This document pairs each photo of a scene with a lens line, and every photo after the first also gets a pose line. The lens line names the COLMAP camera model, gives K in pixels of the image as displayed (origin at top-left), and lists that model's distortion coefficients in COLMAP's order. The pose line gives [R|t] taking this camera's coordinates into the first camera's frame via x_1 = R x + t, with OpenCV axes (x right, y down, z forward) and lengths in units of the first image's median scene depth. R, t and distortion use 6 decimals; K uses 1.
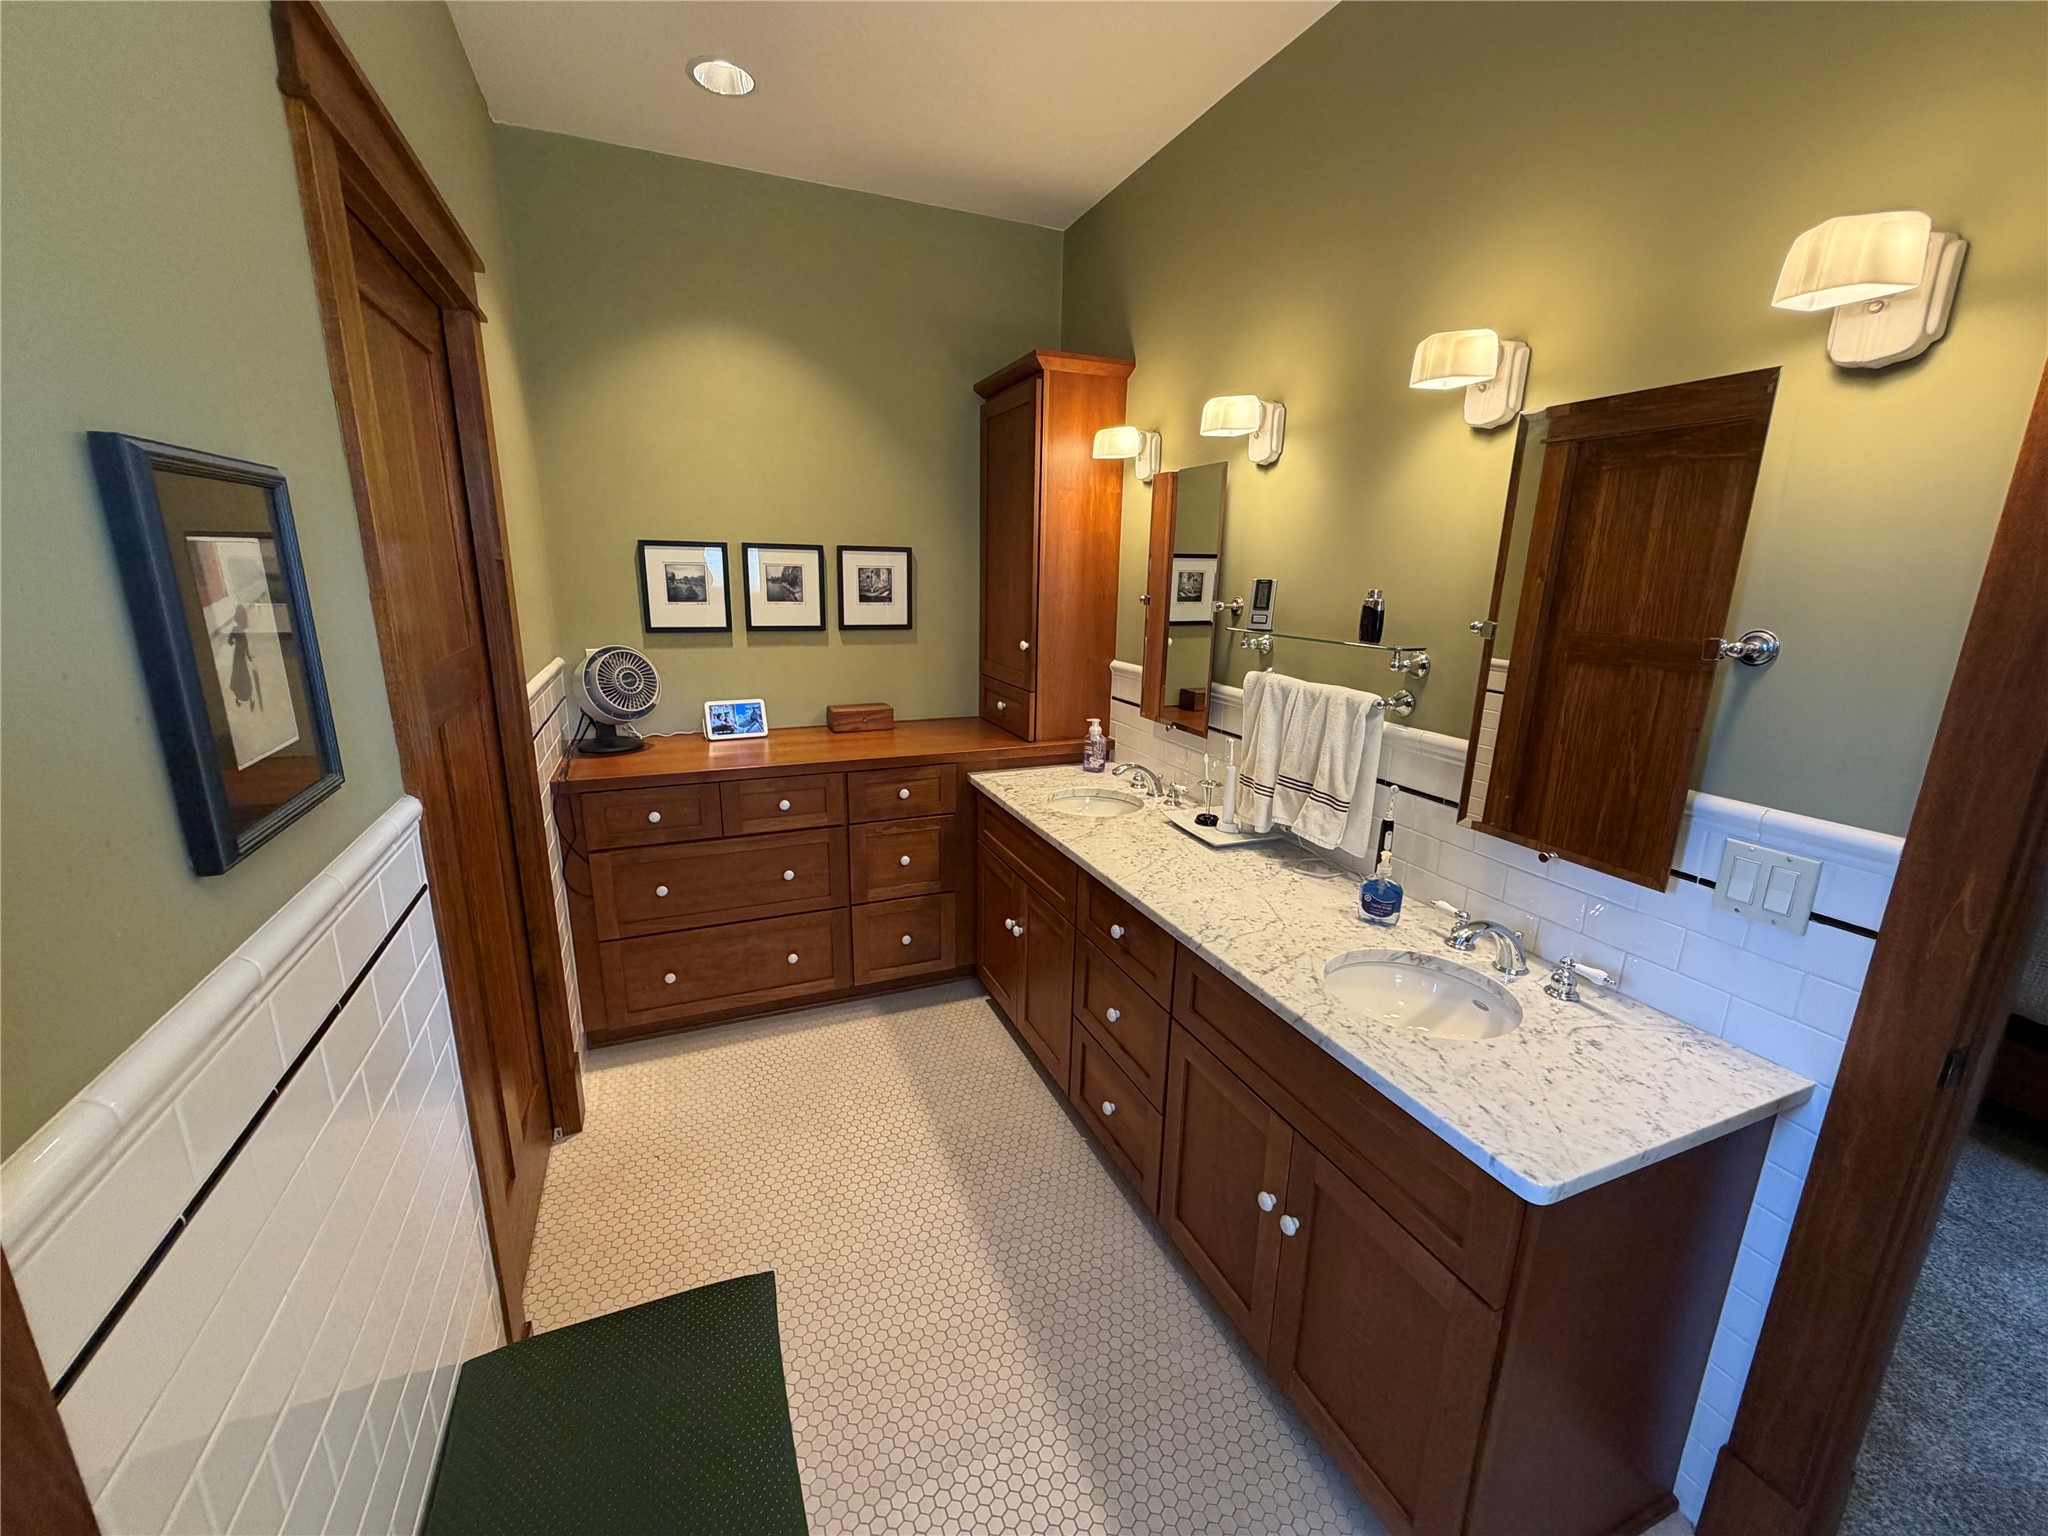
lens RADIAL K [[817.2, 0, 1022.4], [0, 817.2, 763.8], [0, 0, 1]] dist [0.000384, 0.000091]
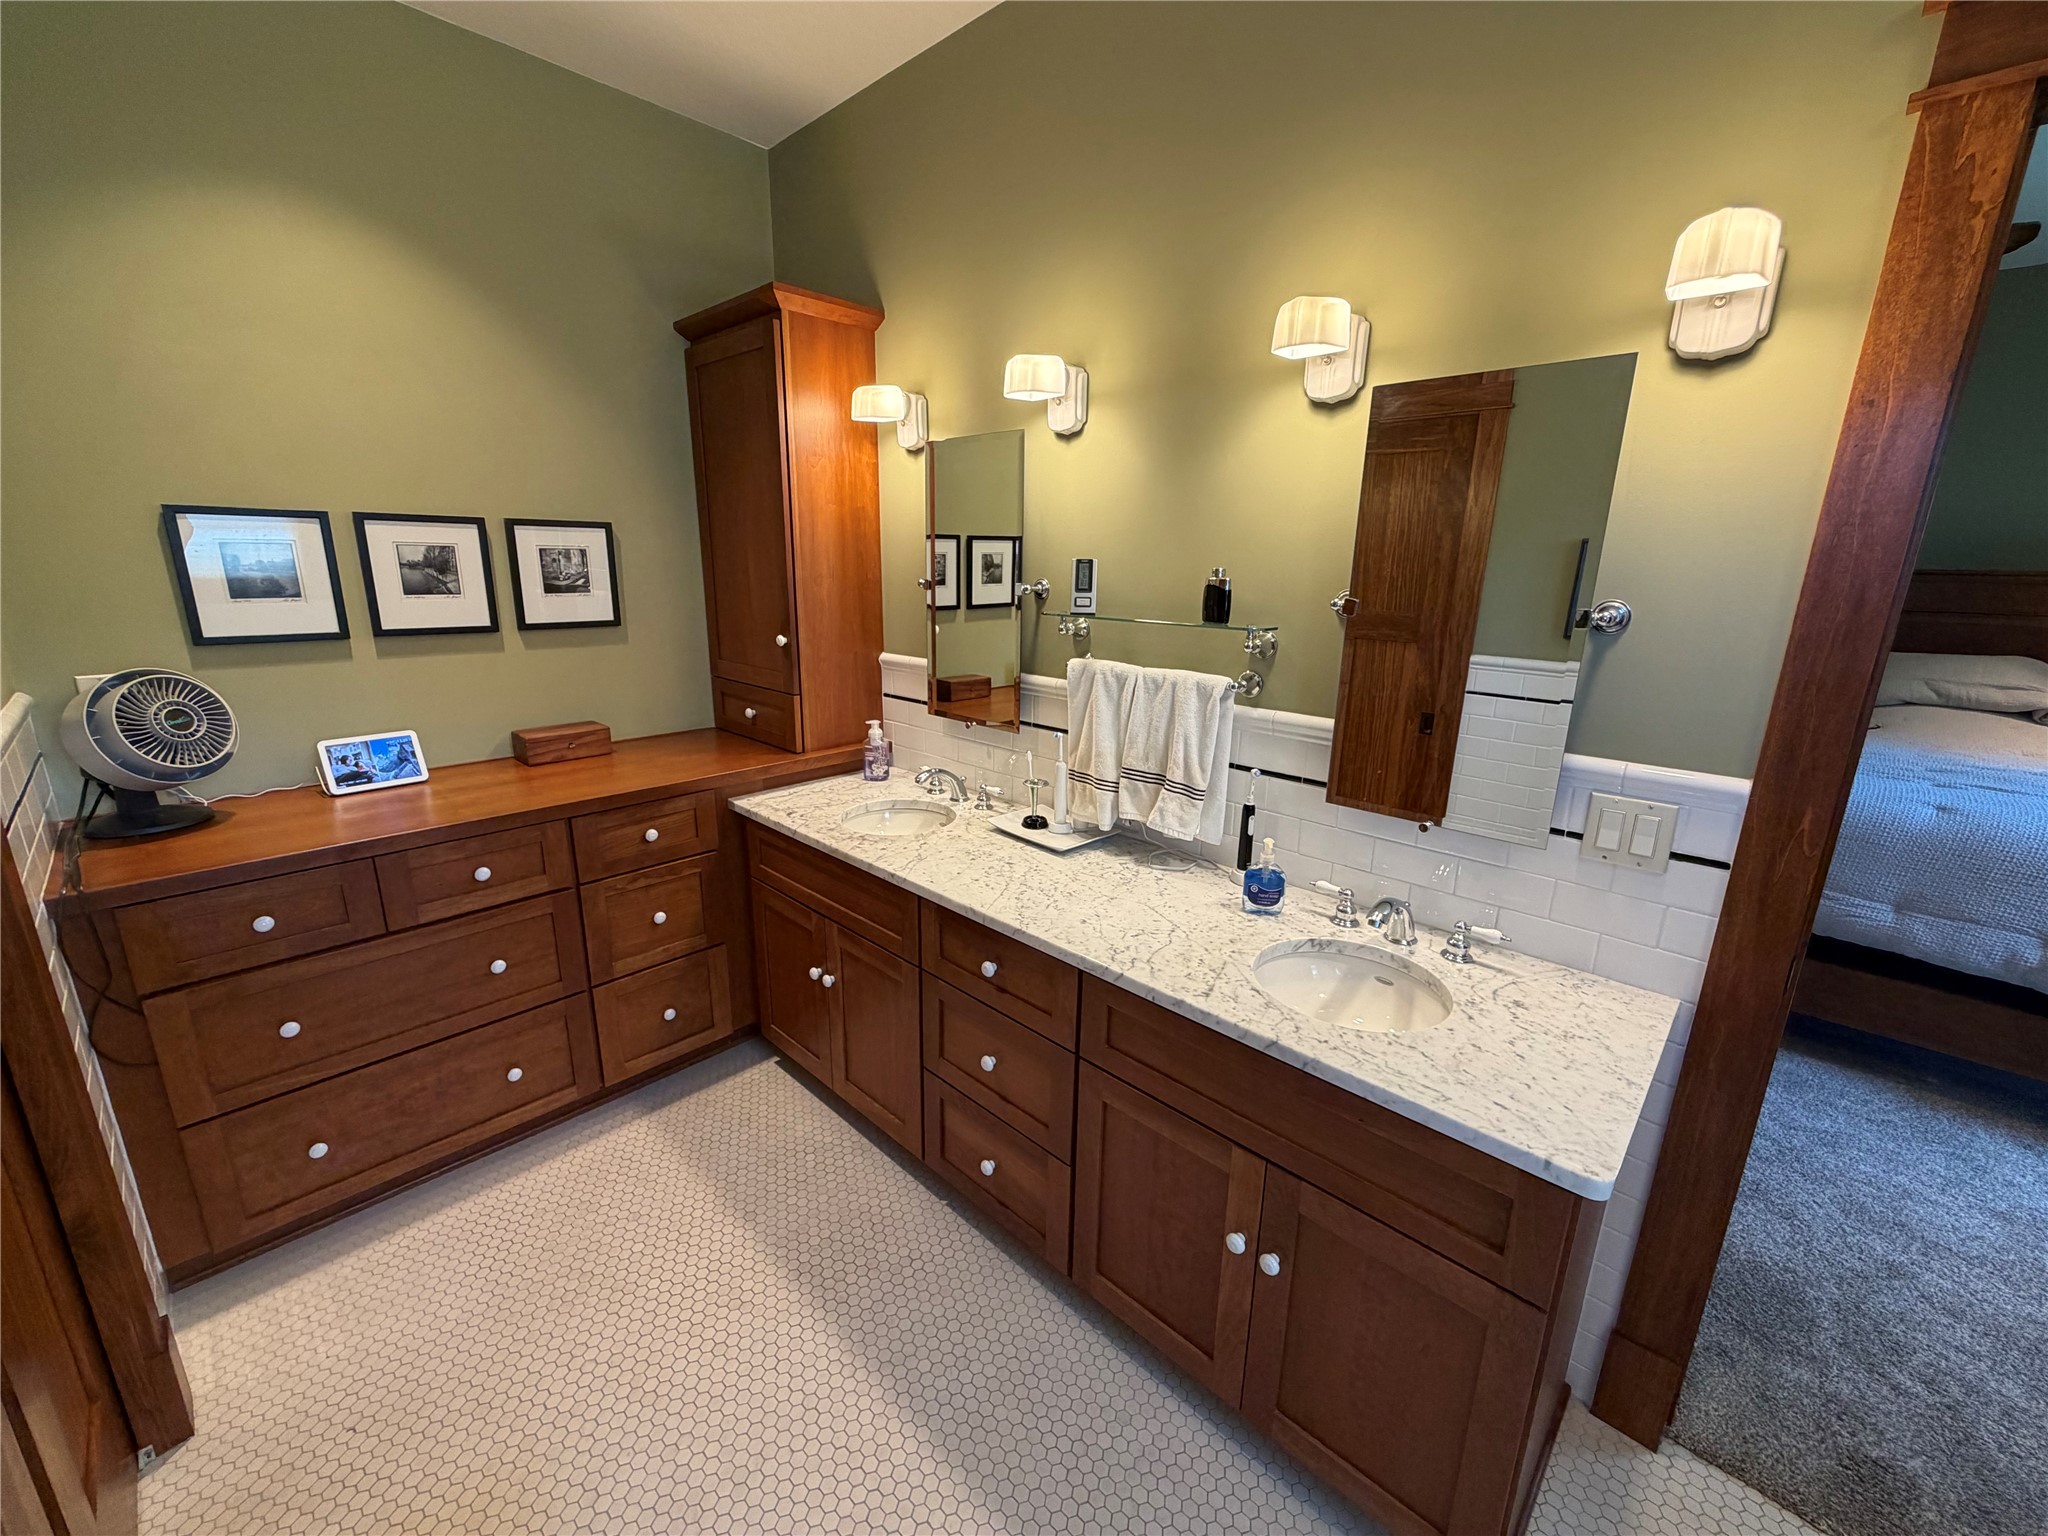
lens RADIAL K [[817.2, 0, 1021.3], [0, 817.2, 765.4], [0, 0, 1]] dist [0.000384, 0.000091]
pose [[0.917457, -0.102429, 0.384424, -0.139158], [0.094752, 0.994740, 0.038914, -0.033332], [-0.386388, 0.000723, 0.922336, 0.162165]]
